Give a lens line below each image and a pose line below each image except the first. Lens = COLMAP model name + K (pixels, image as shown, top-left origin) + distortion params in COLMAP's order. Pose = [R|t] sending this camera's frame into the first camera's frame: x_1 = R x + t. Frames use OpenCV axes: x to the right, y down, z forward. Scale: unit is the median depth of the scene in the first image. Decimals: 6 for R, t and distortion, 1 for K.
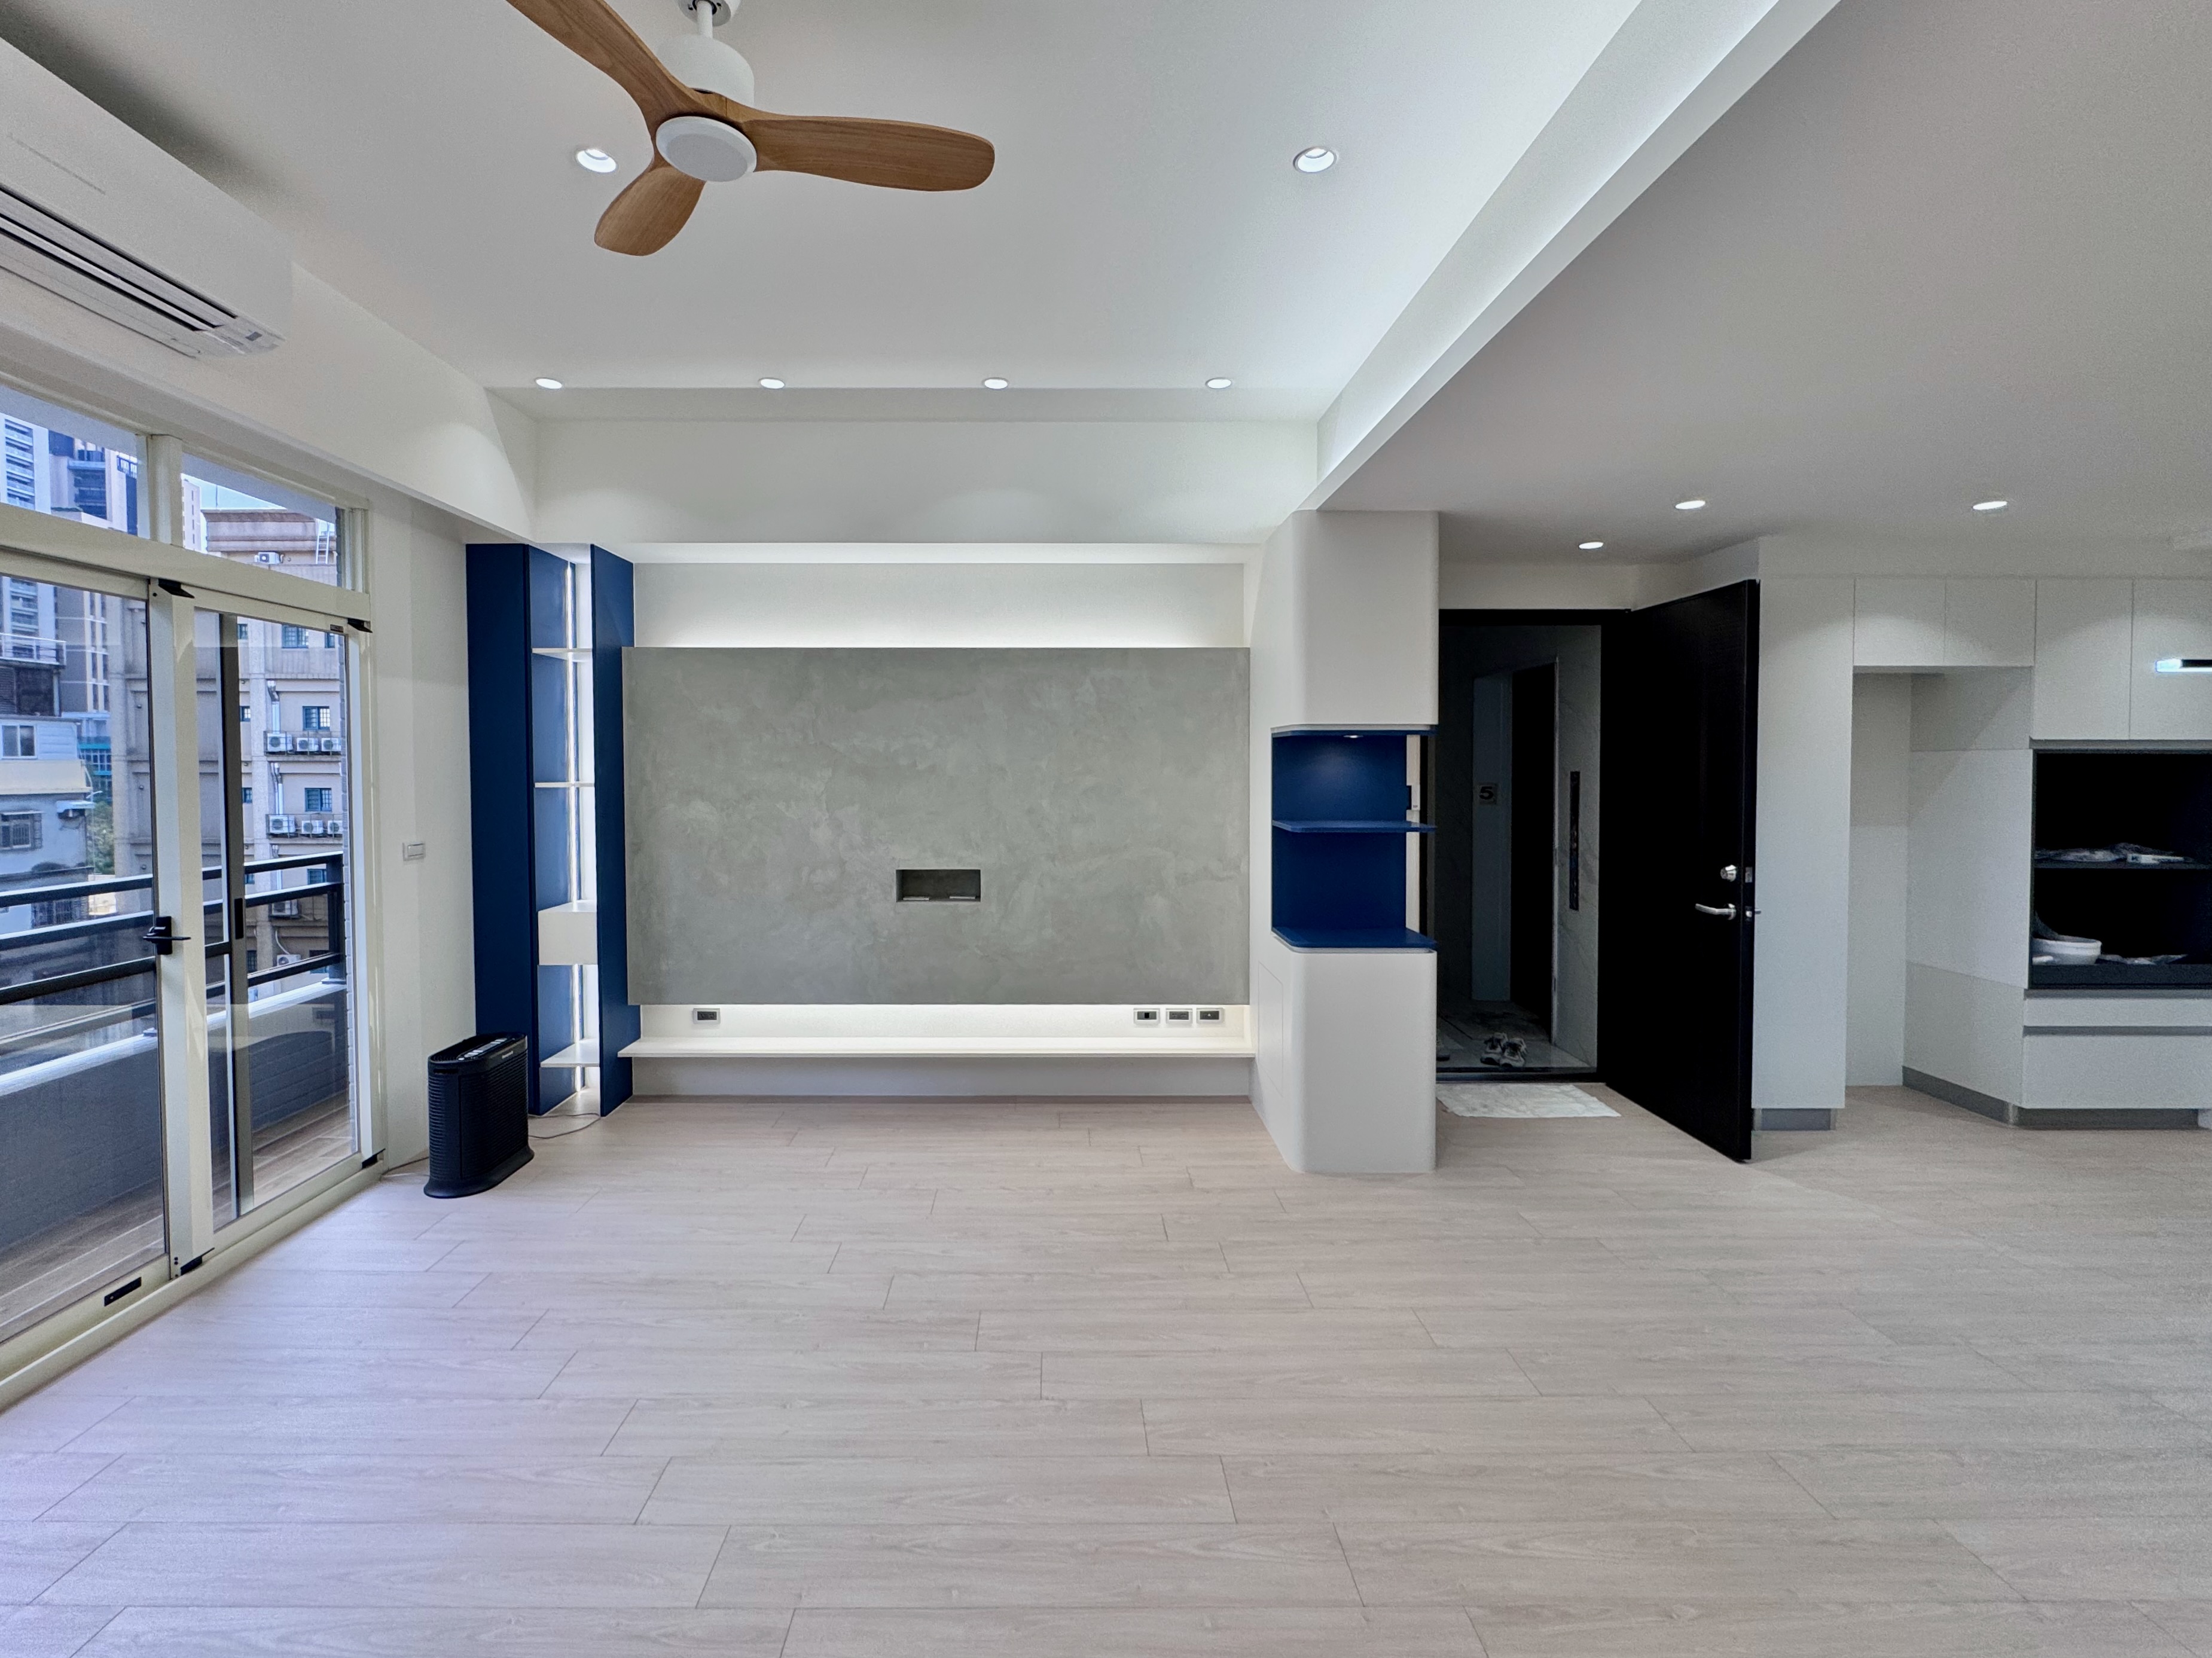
lens RADIAL K [[954.4, 0, 1075.5], [0, 954.4, 786.9], [0, 0, 1]] dist [0.002313, -0.001991]
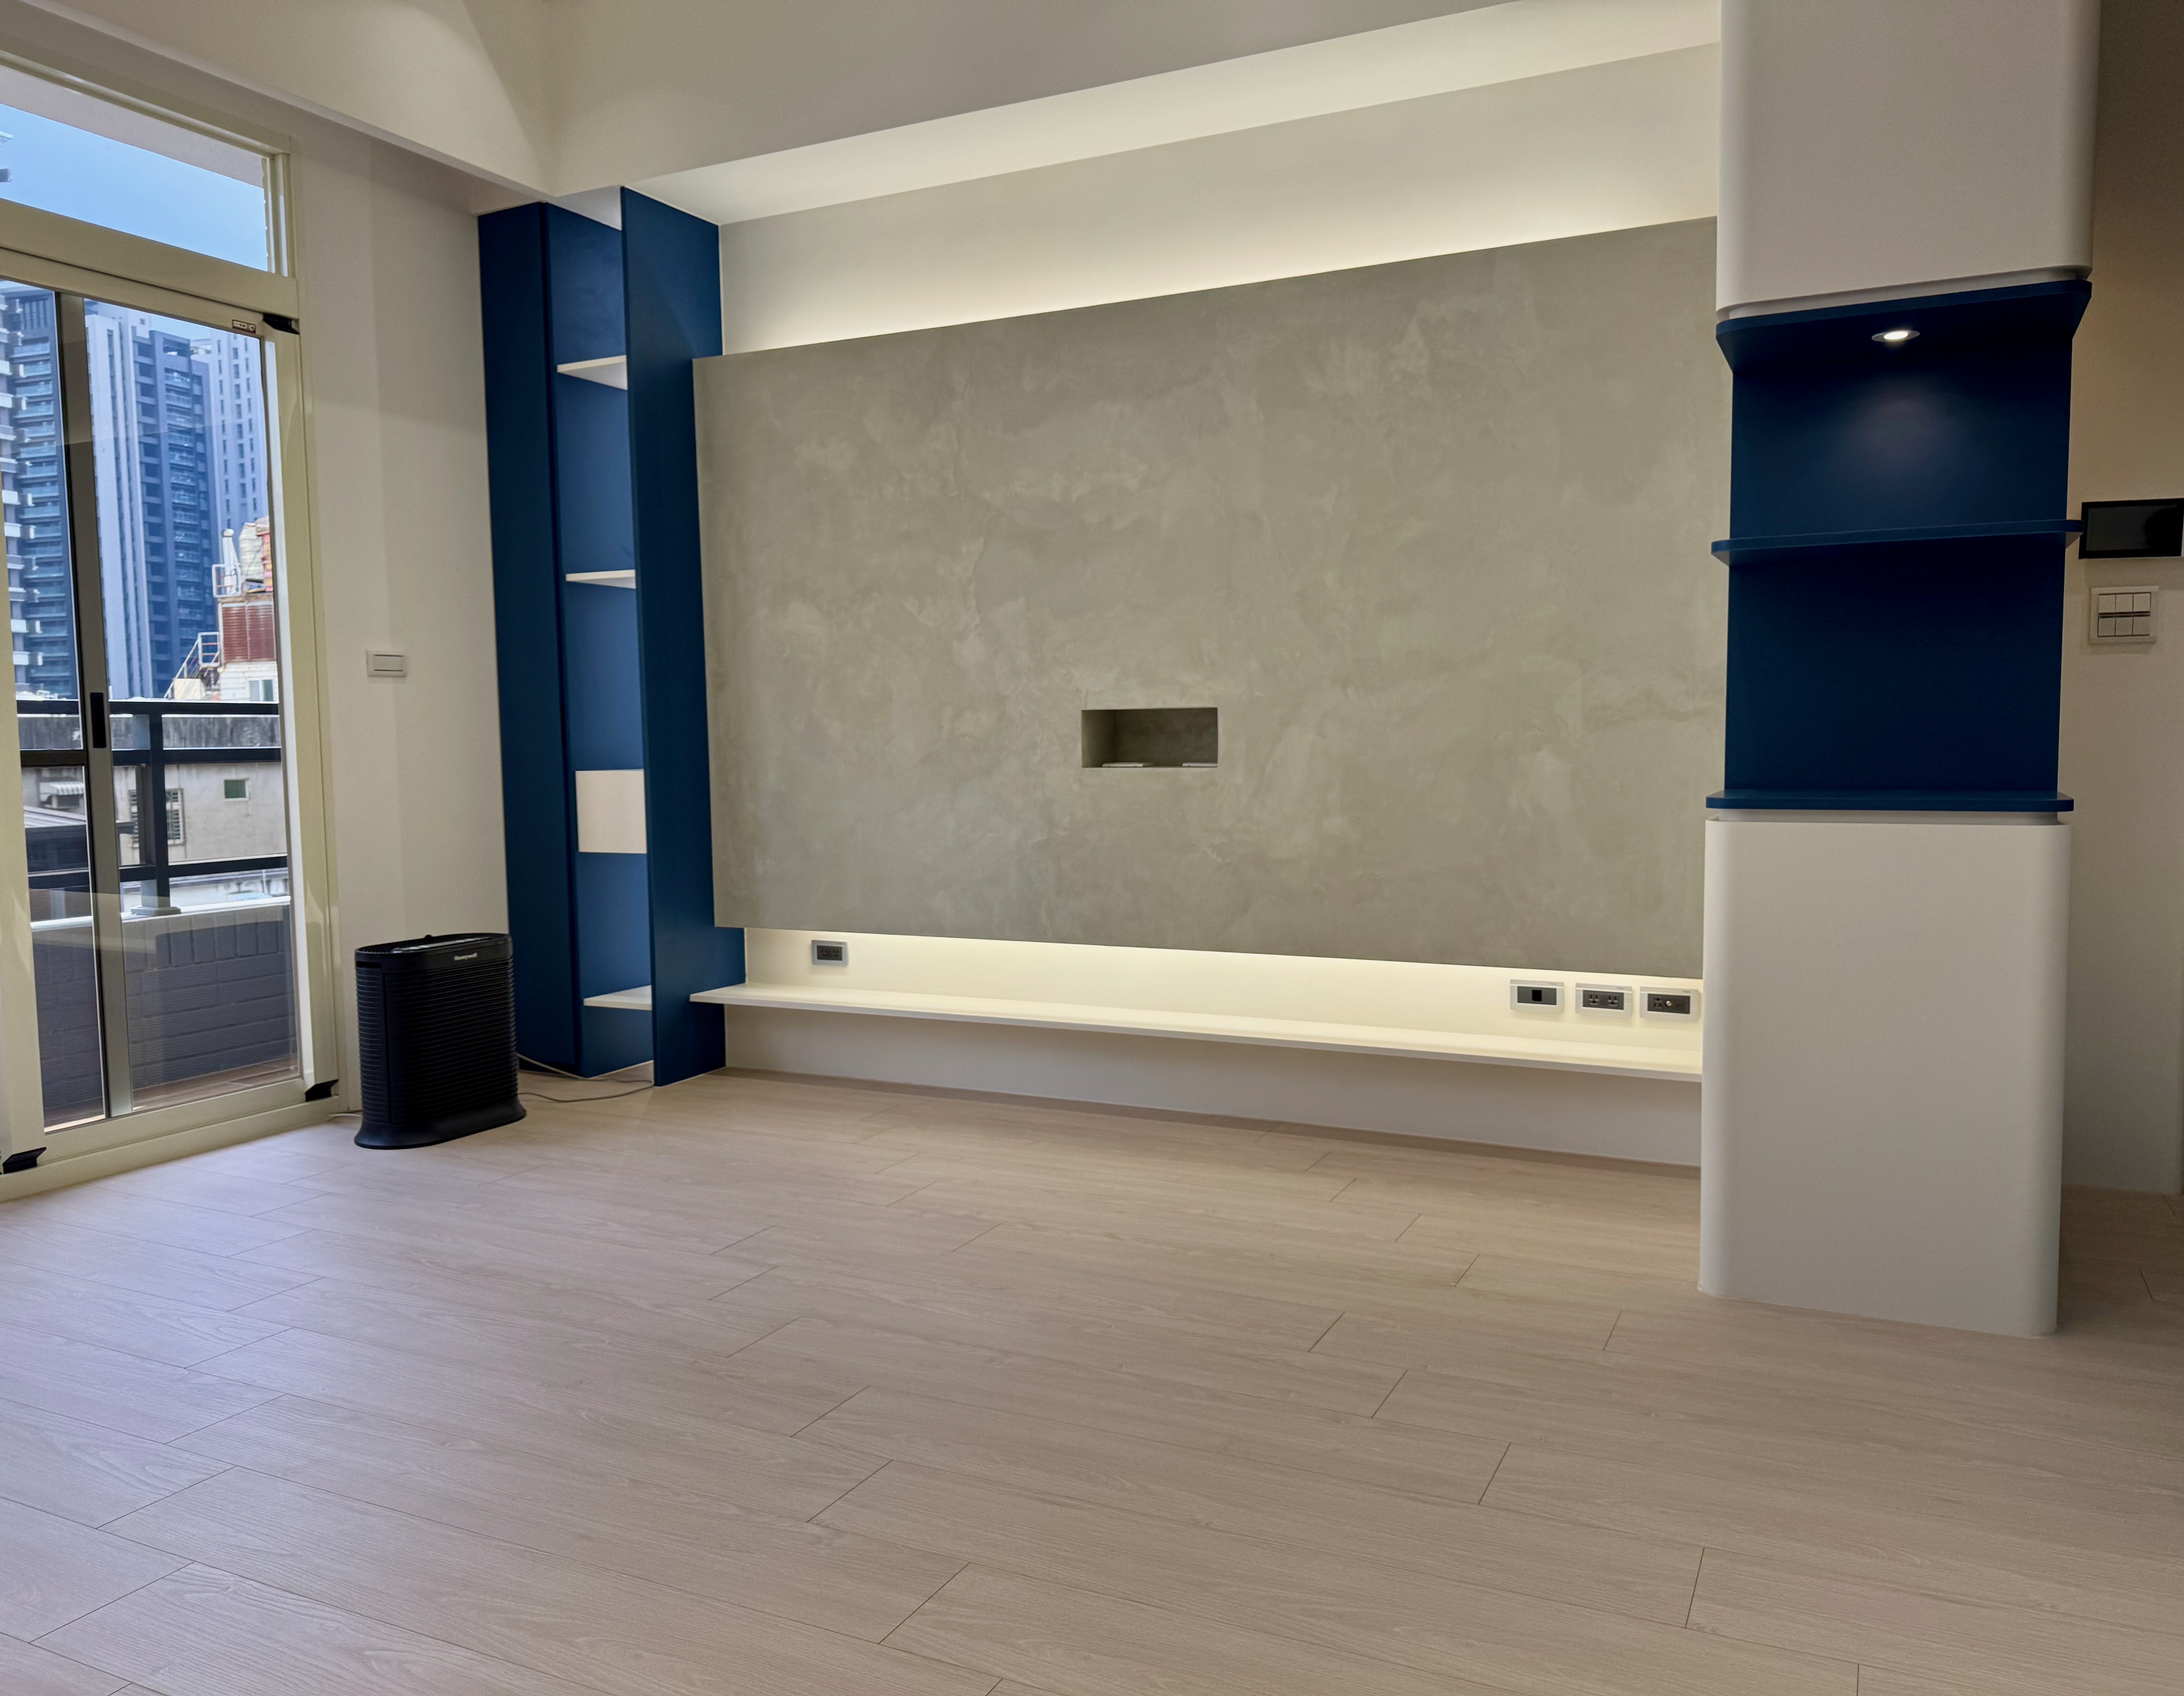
lens RADIAL K [[1587.6, 0, 1146.5], [0, 1587.6, 853.8], [0, 0, 1]] dist [0.060560, -0.031453]
pose [[0.900969, 0.022269, -0.433312, 0.259672], [0.005205, 0.998055, 0.062115, 0.114119], [0.433852, -0.058219, 0.899101, 0.159784]]
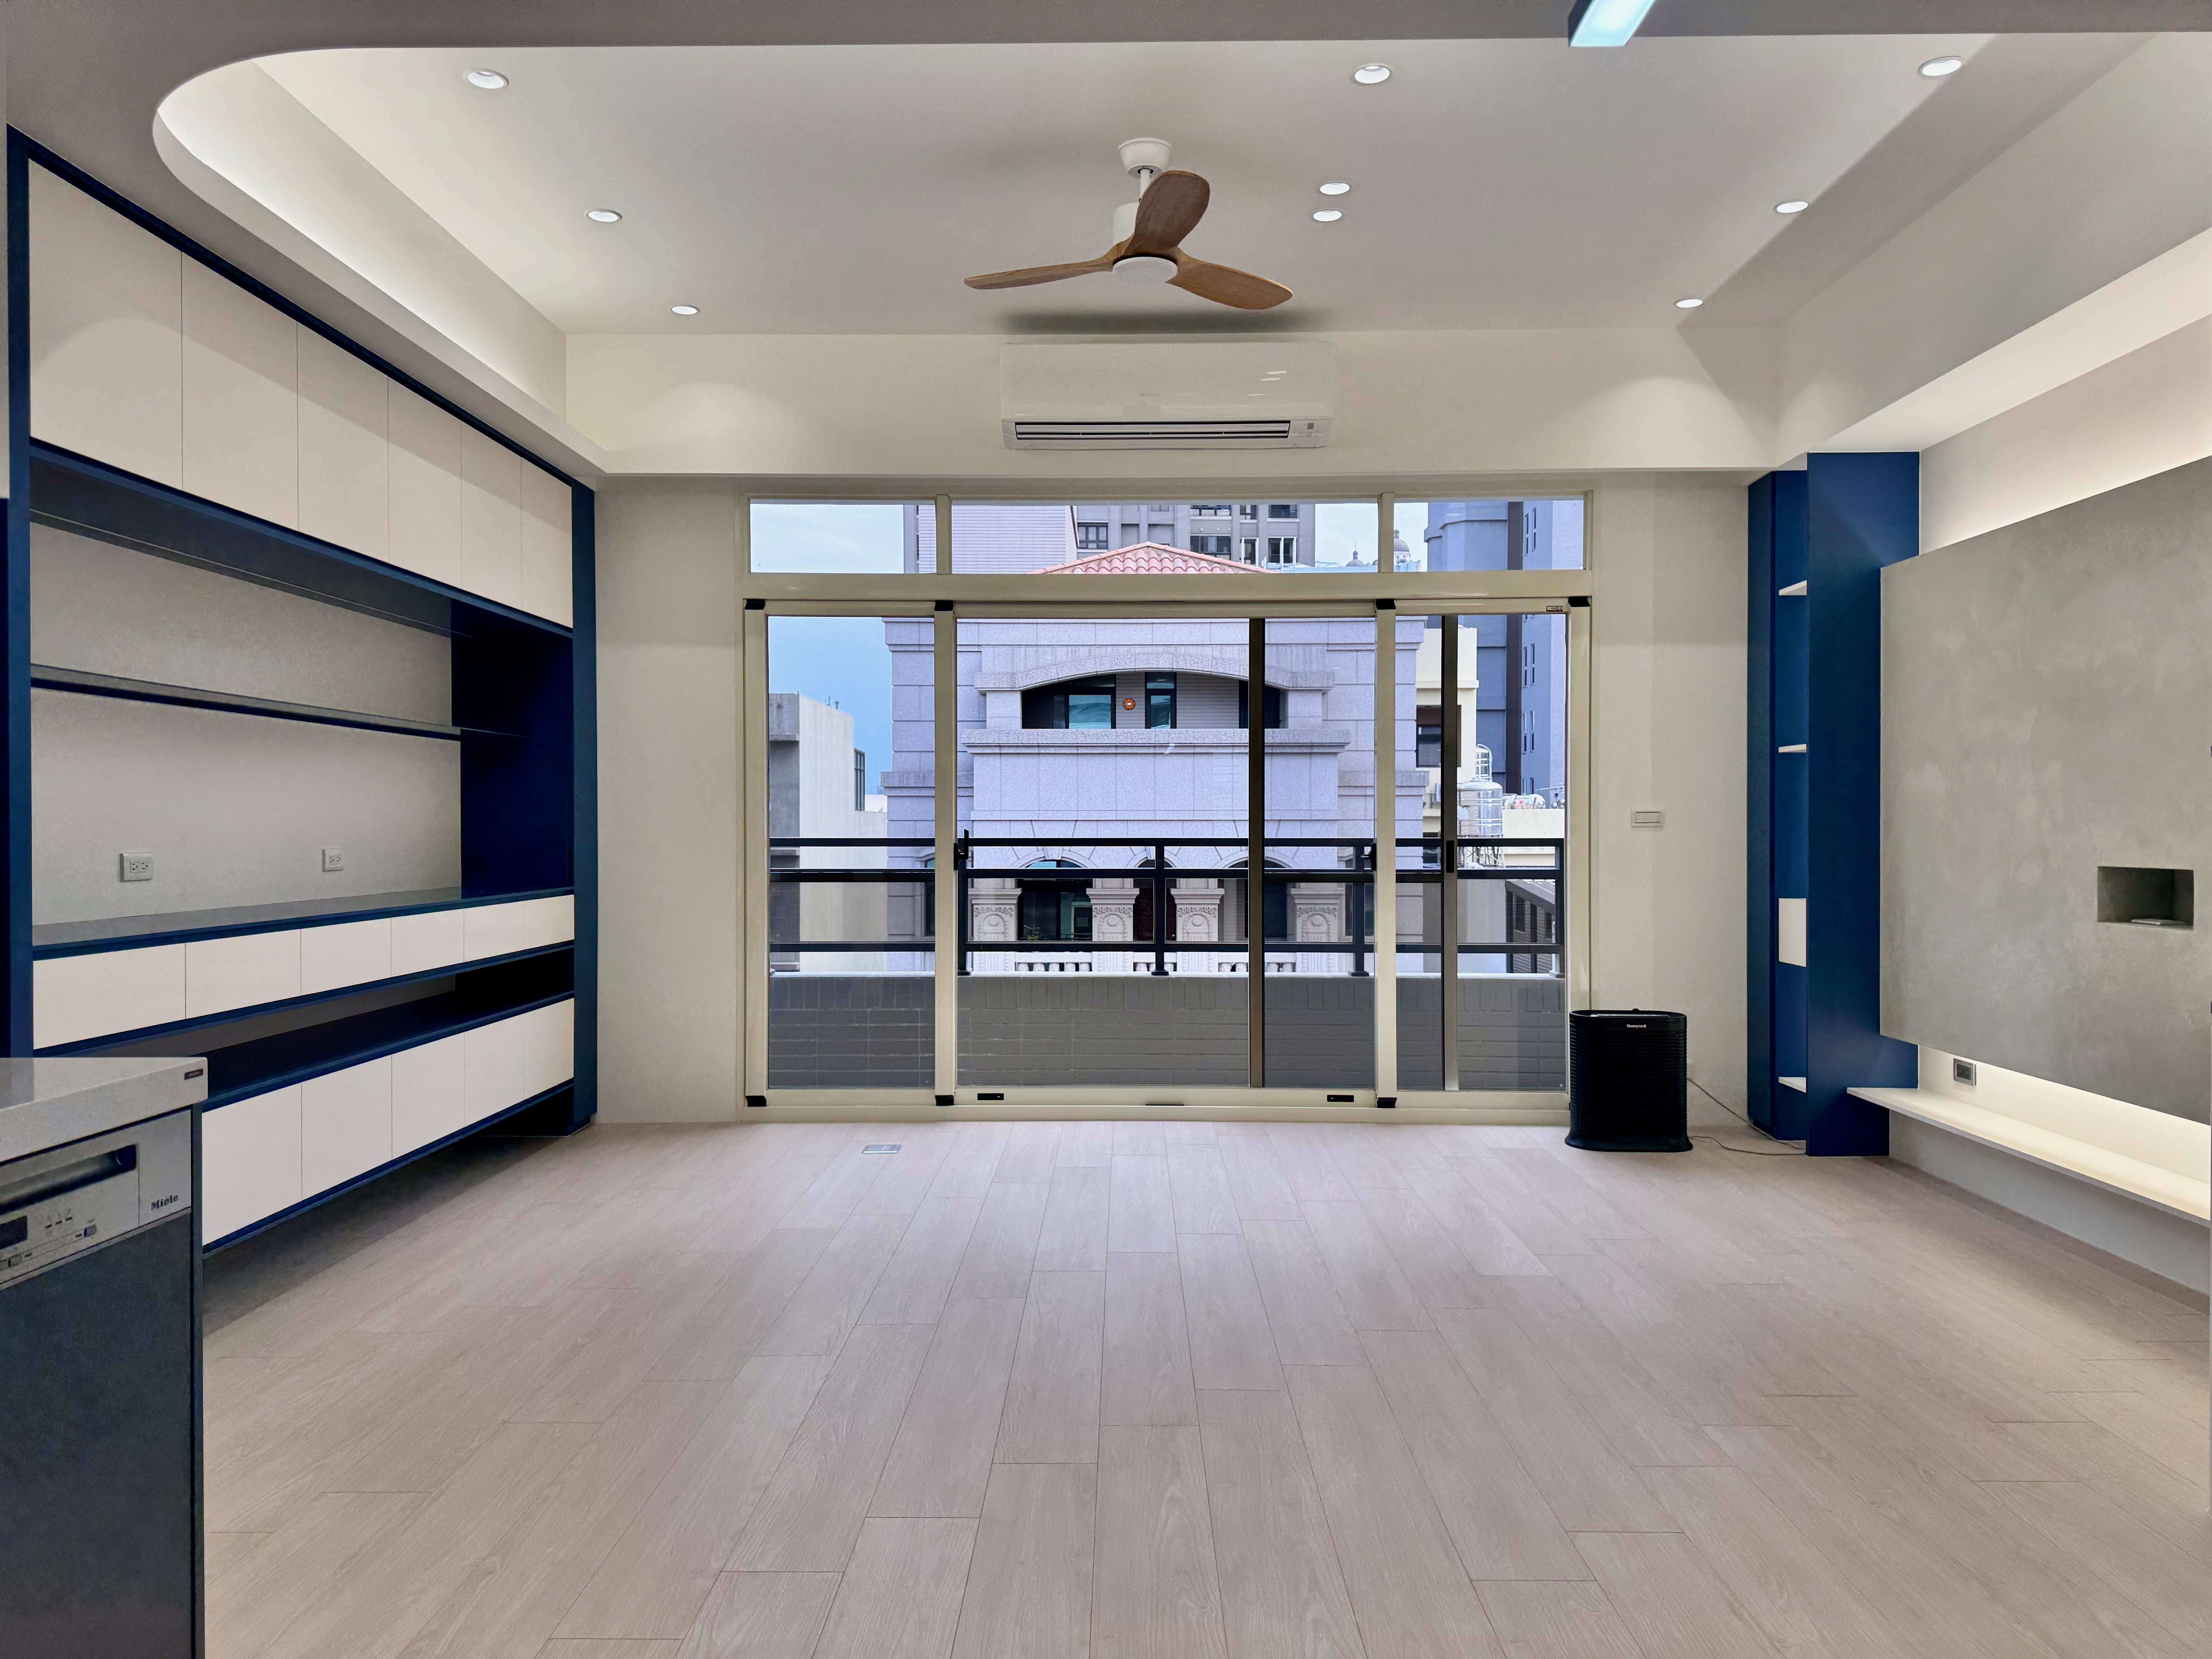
lens RADIAL K [[1575.9, 0, 1102.1], [0, 1575.9, 809.9], [0, 0, 1]] dist [0.015767, 0.003608]
pose [[-0.012423, -0.012170, -0.999849, 0.807386], [-0.014528, 0.999823, -0.011989, 0.072651], [0.999817, 0.014376, -0.012597, 0.393762]]
